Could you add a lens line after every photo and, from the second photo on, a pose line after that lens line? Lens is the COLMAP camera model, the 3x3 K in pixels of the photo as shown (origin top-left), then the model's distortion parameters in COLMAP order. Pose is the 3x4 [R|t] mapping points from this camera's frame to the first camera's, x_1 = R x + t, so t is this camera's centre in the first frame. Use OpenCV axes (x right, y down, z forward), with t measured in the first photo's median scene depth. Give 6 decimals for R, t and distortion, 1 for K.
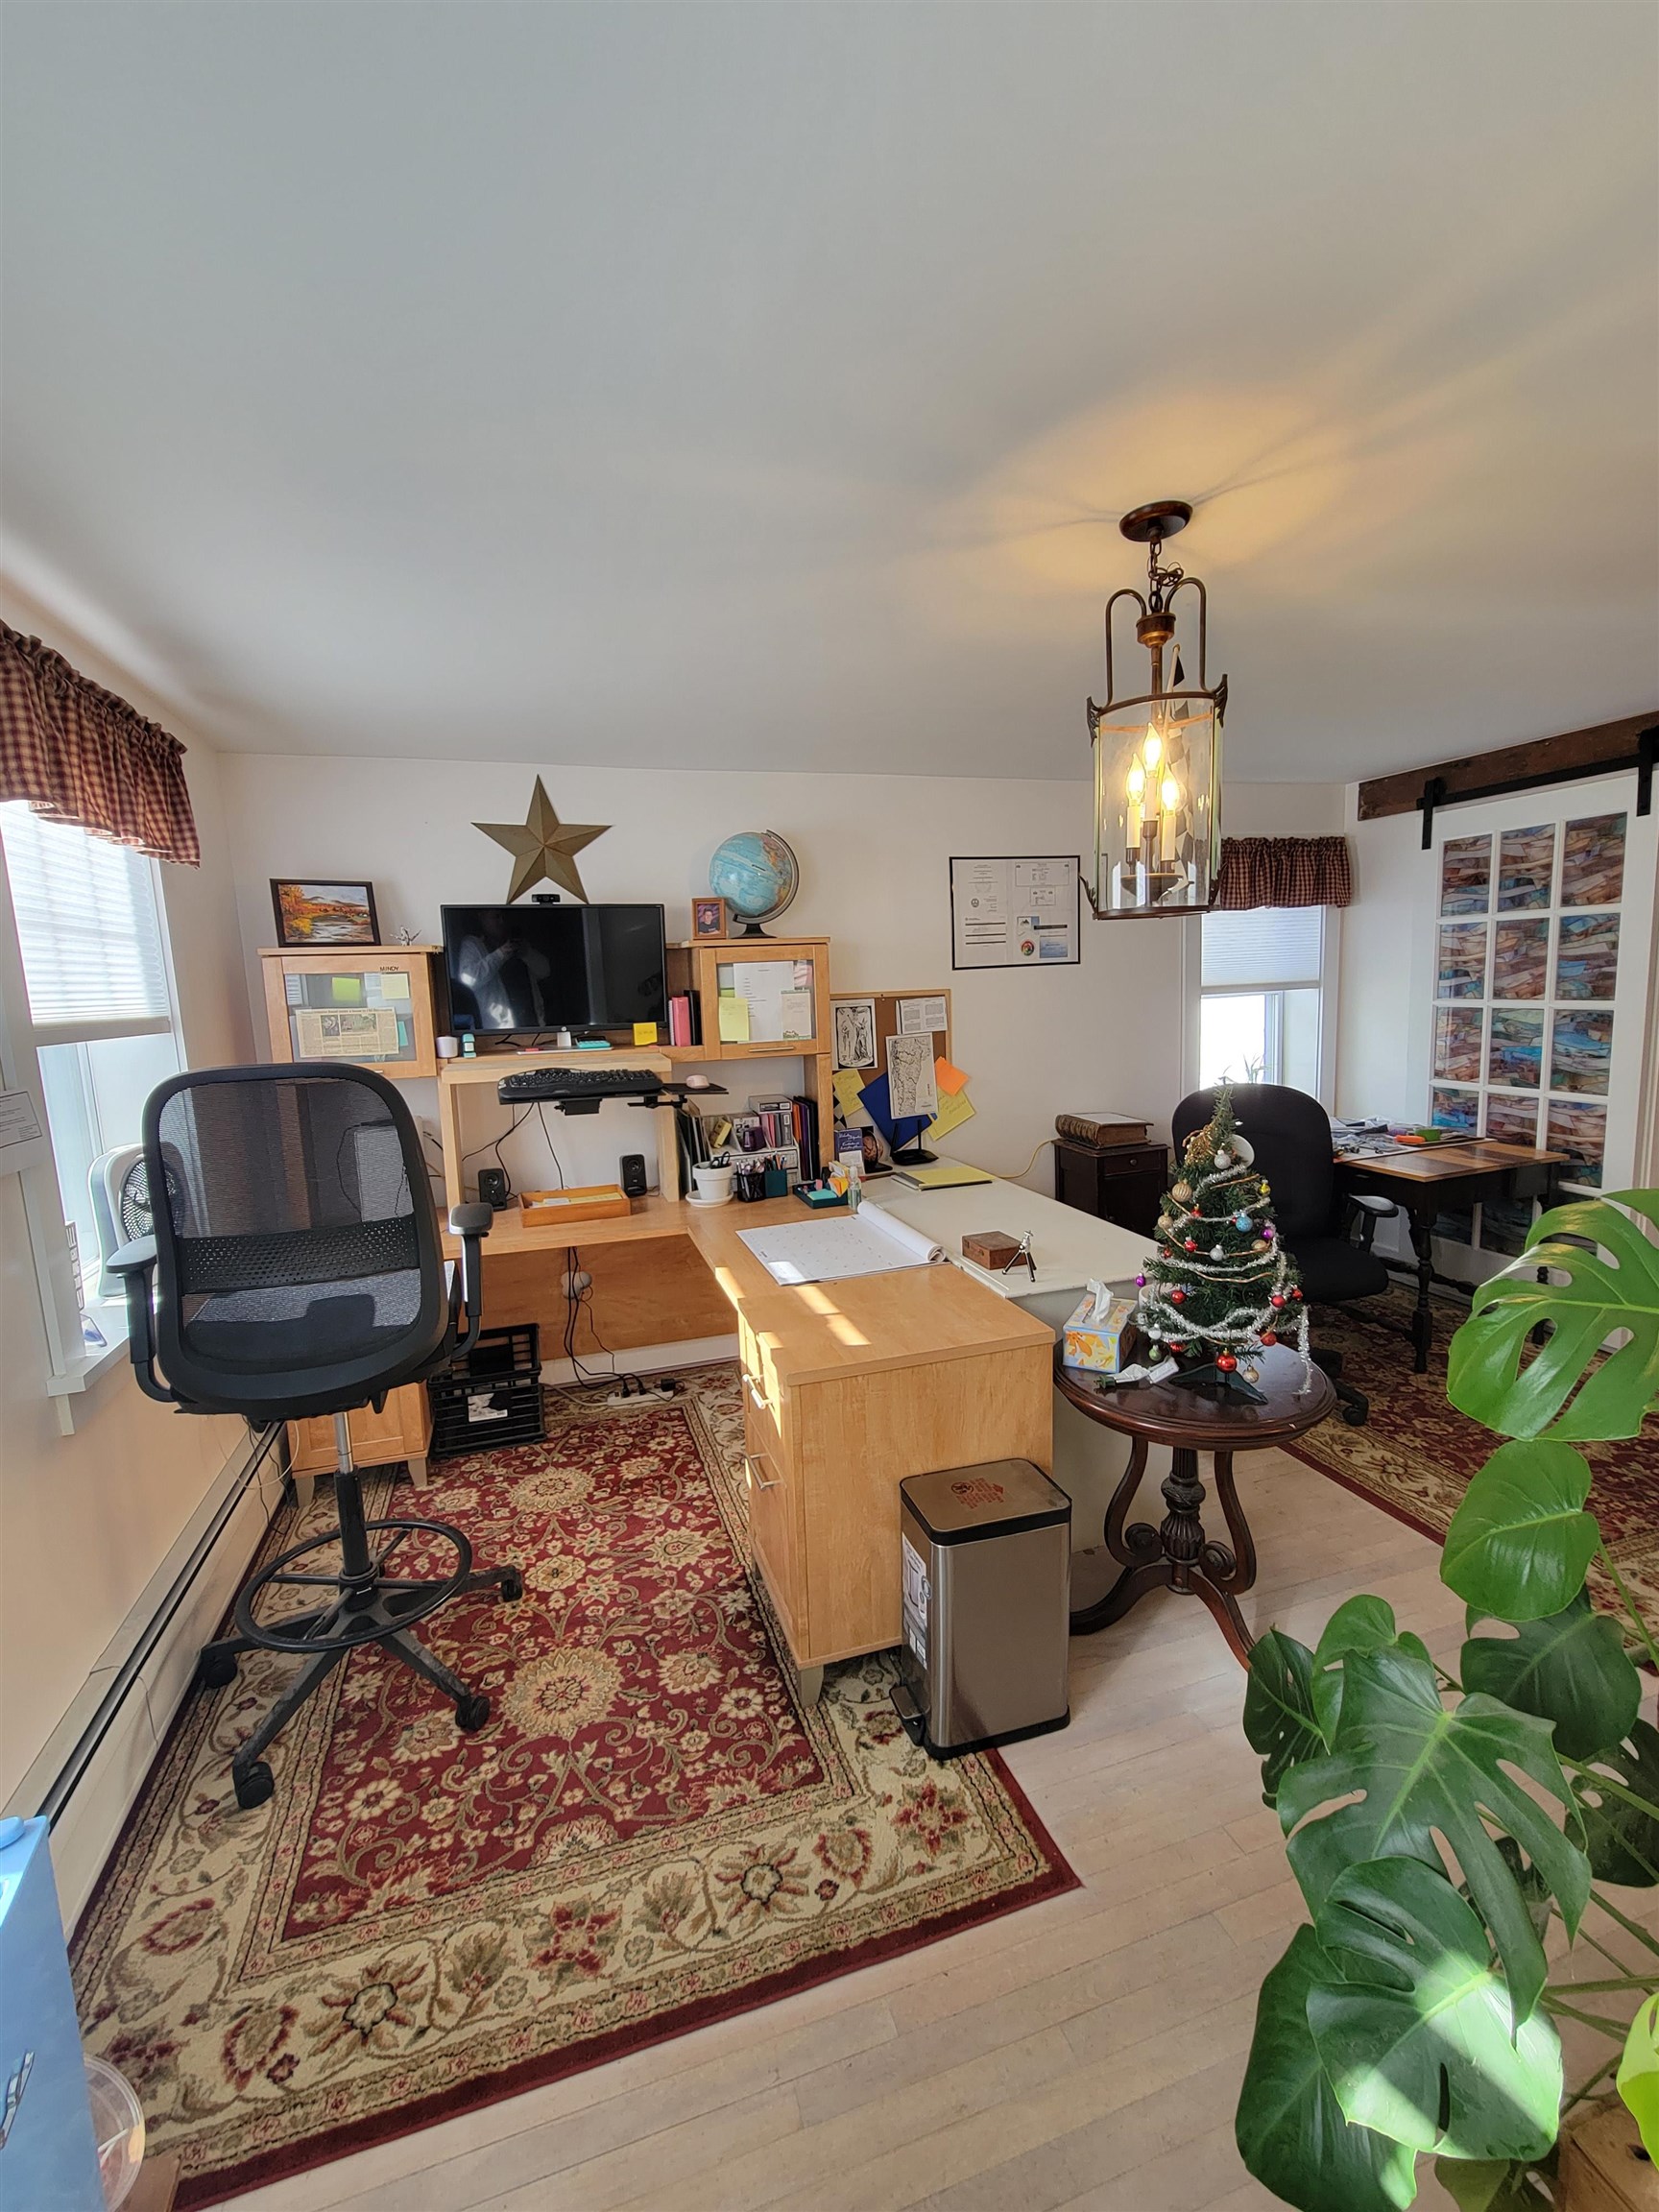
lens RADIAL K [[904.3, 0, 816.0], [0, 904.3, 1100.4], [0, 0, 1]] dist [-0.007468, 0.002006]
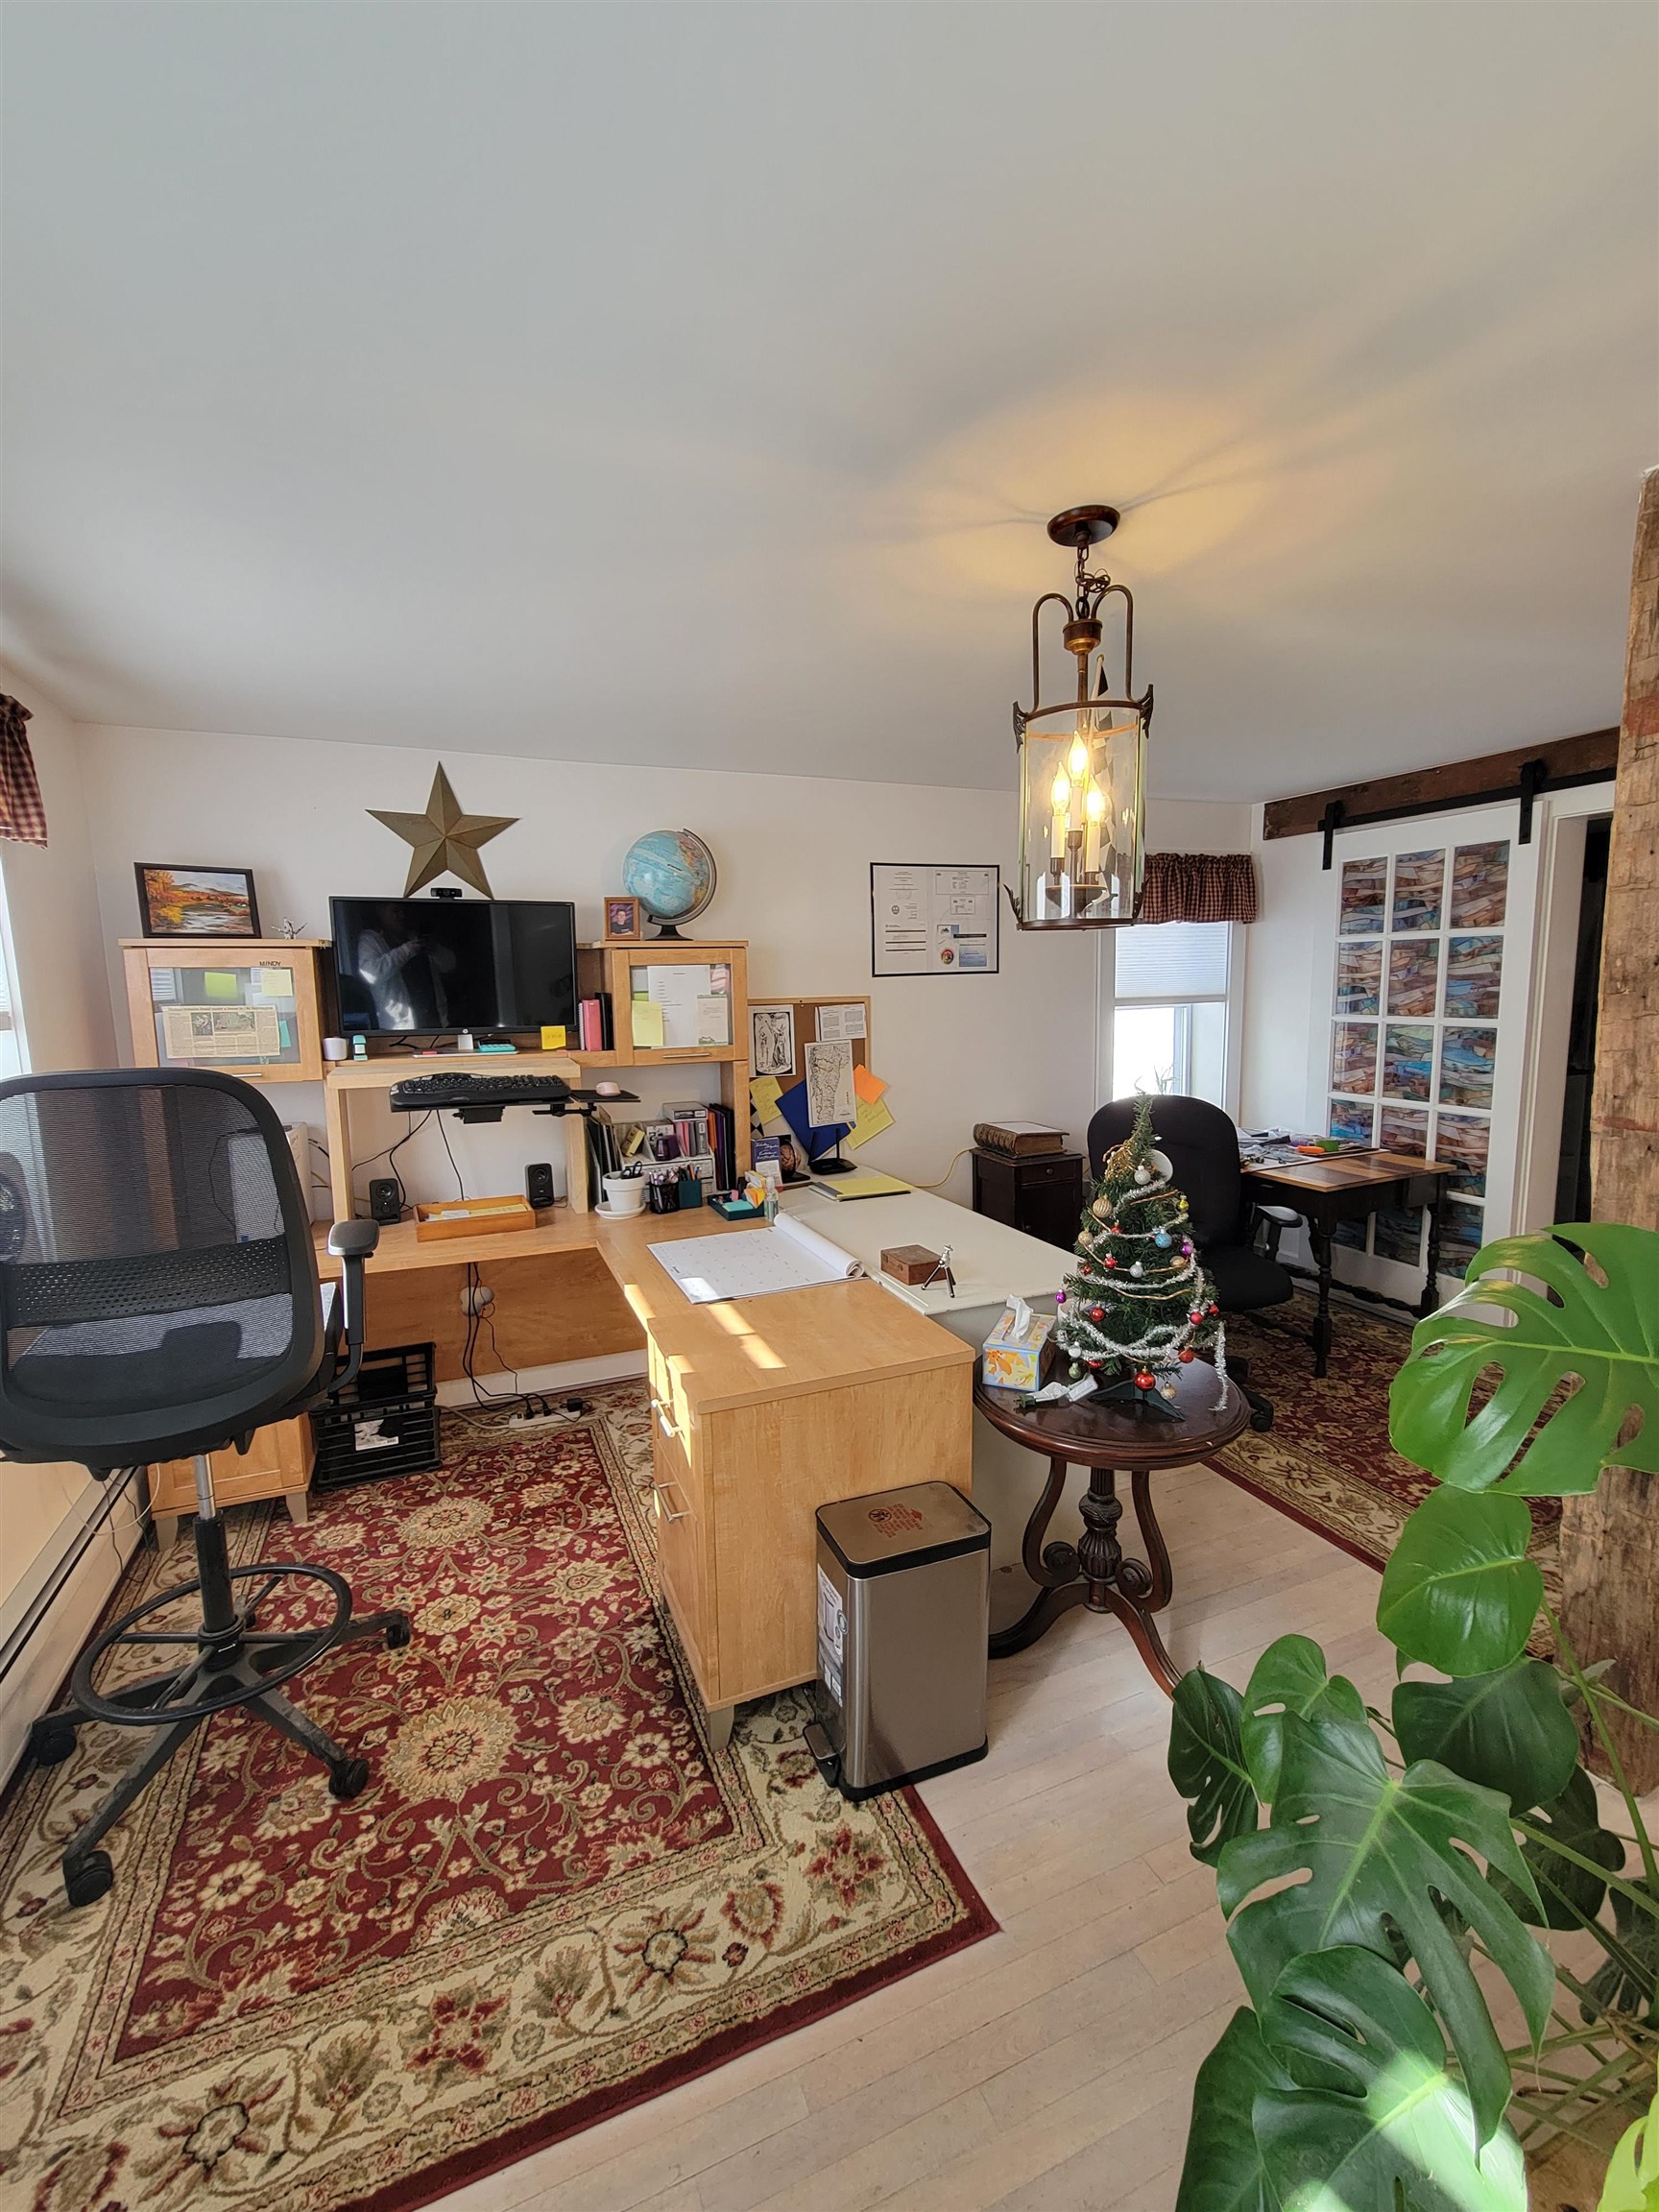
lens RADIAL K [[906.7, 0, 815.6], [0, 906.7, 1098.5], [0, 0, 1]] dist [-0.005719, 0.003245]
pose [[0.995947, 0.008374, 0.089550, 0.002495], [-0.007788, 0.999946, -0.006891, -0.006505], [-0.089603, 0.006165, 0.995958, 0.030566]]
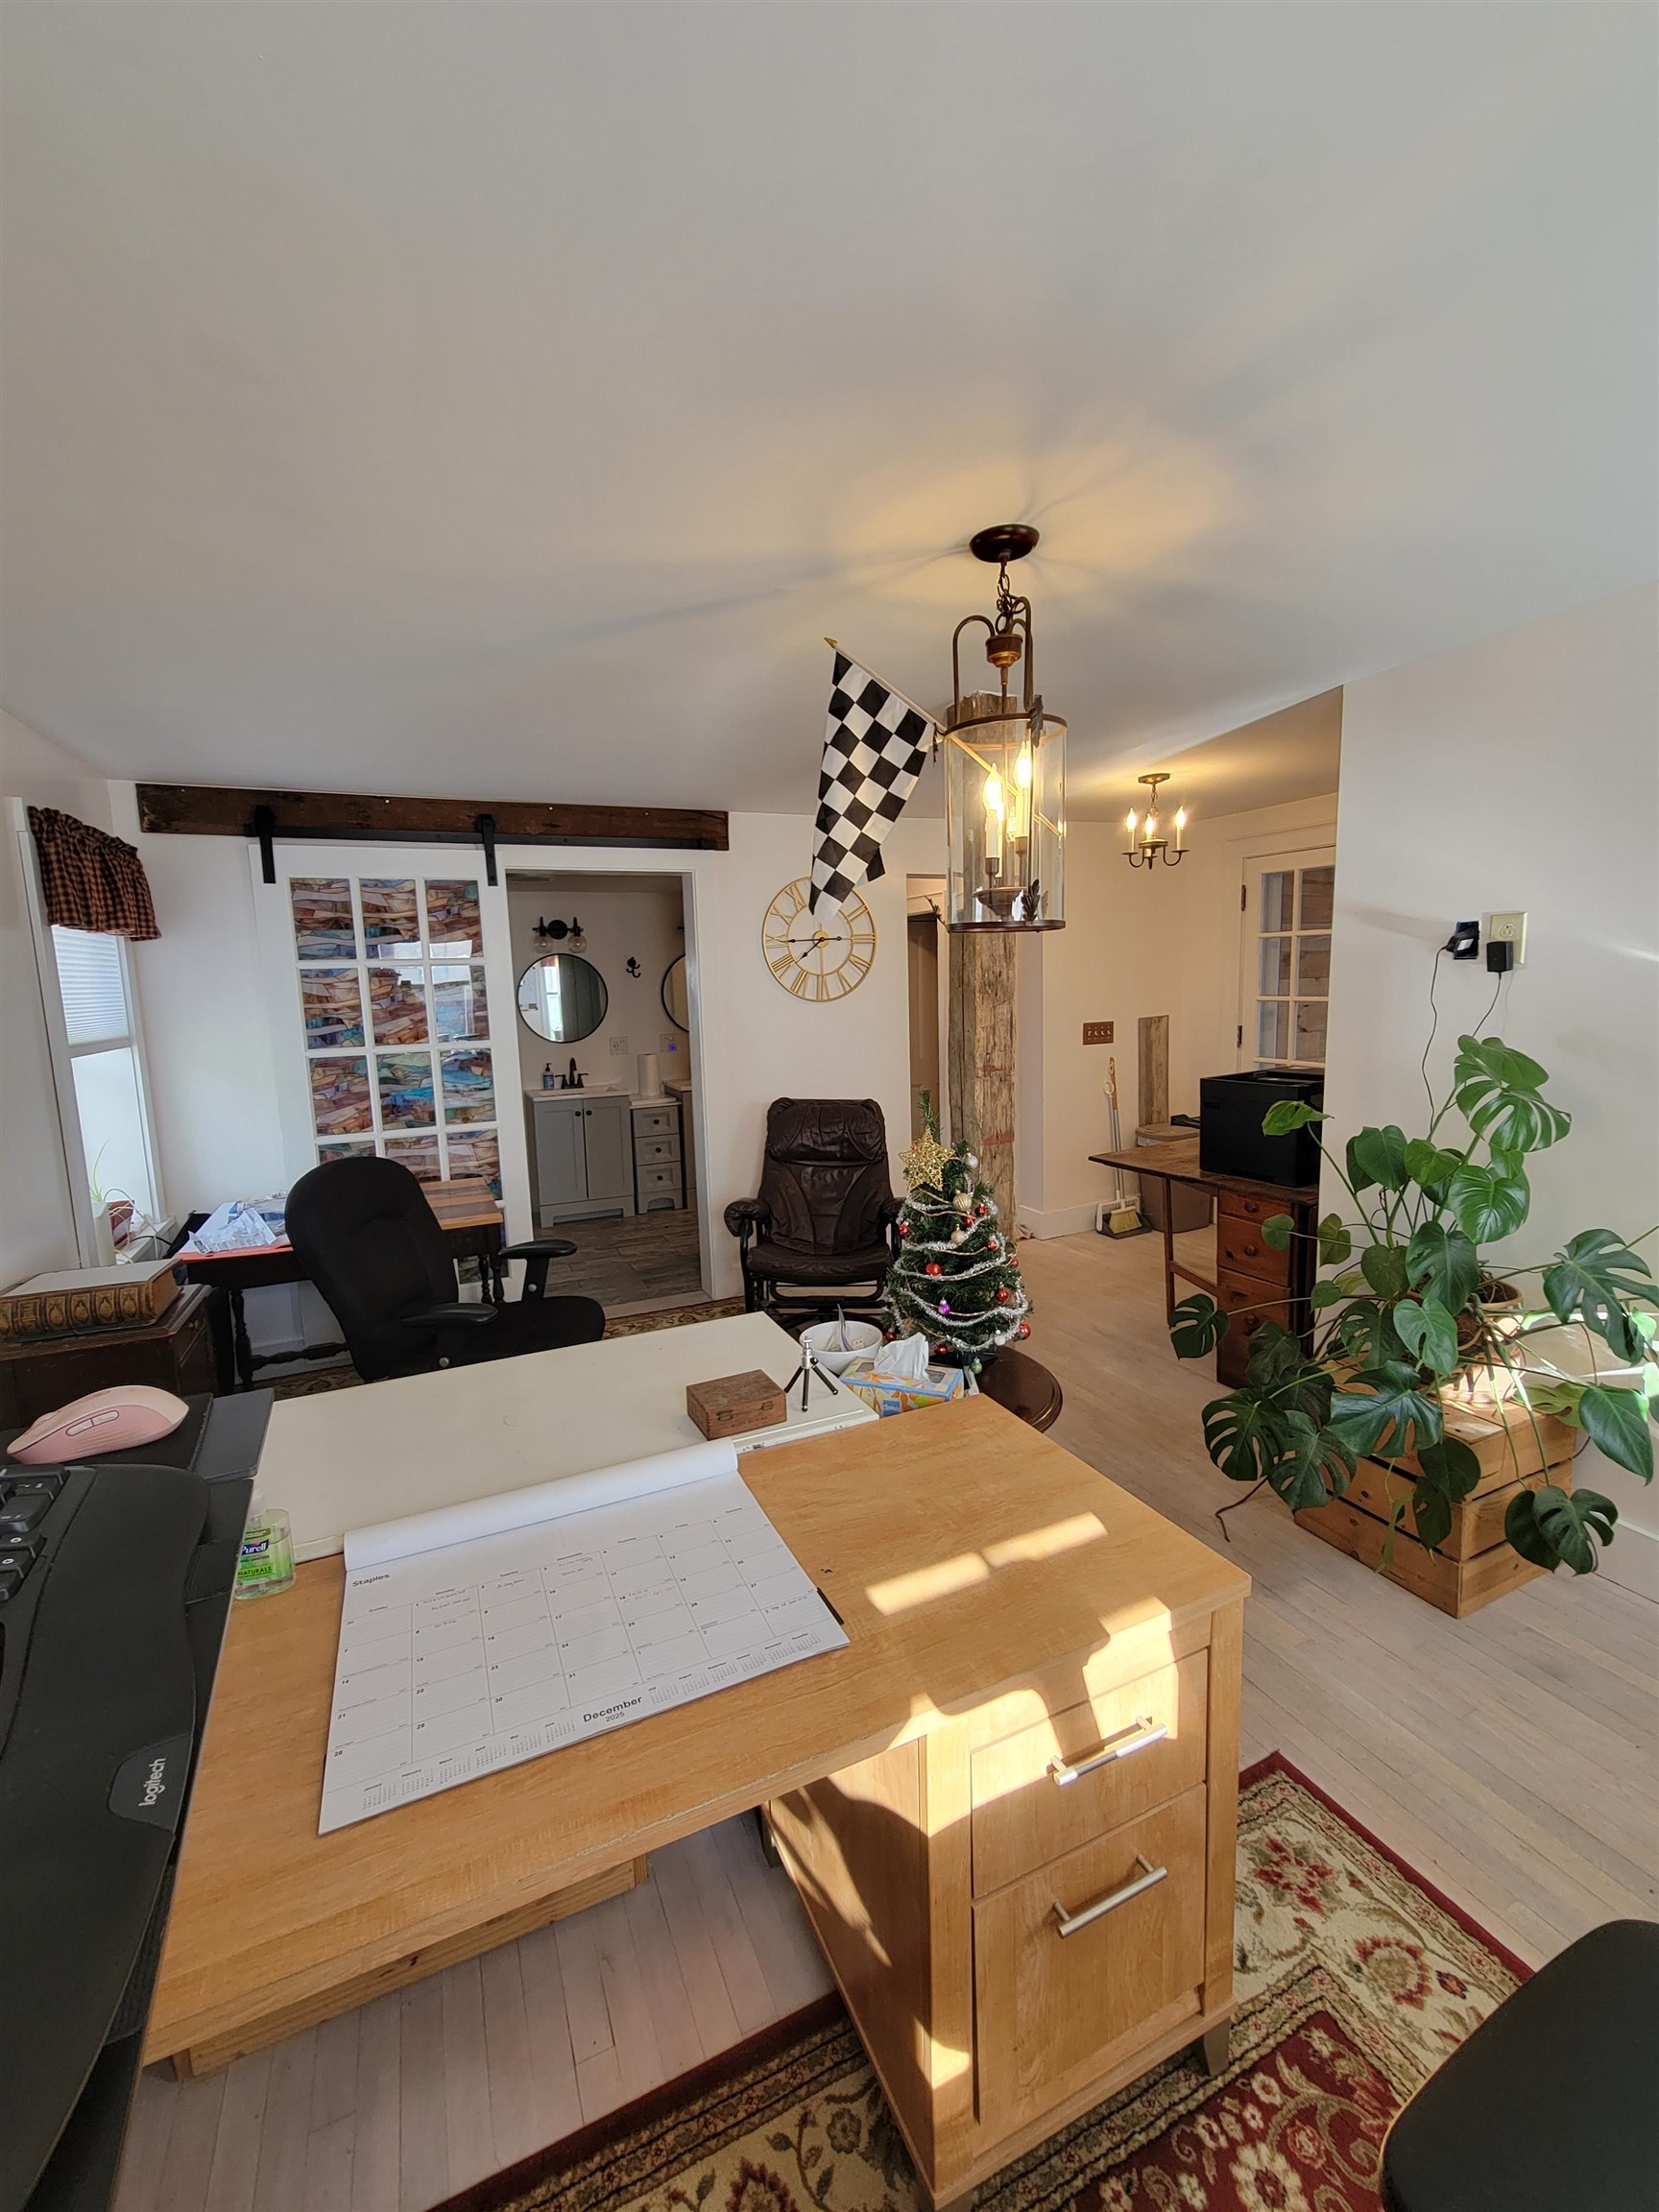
lens RADIAL K [[904.3, 0, 816.0], [0, 904.3, 1100.4], [0, 0, 1]] dist [-0.007468, 0.002006]
pose [[-0.114137, -0.087121, 0.989638, -0.469666], [0.170301, 0.979687, 0.105886, -0.121128], [-0.978760, 0.180622, -0.096982, 1.005609]]
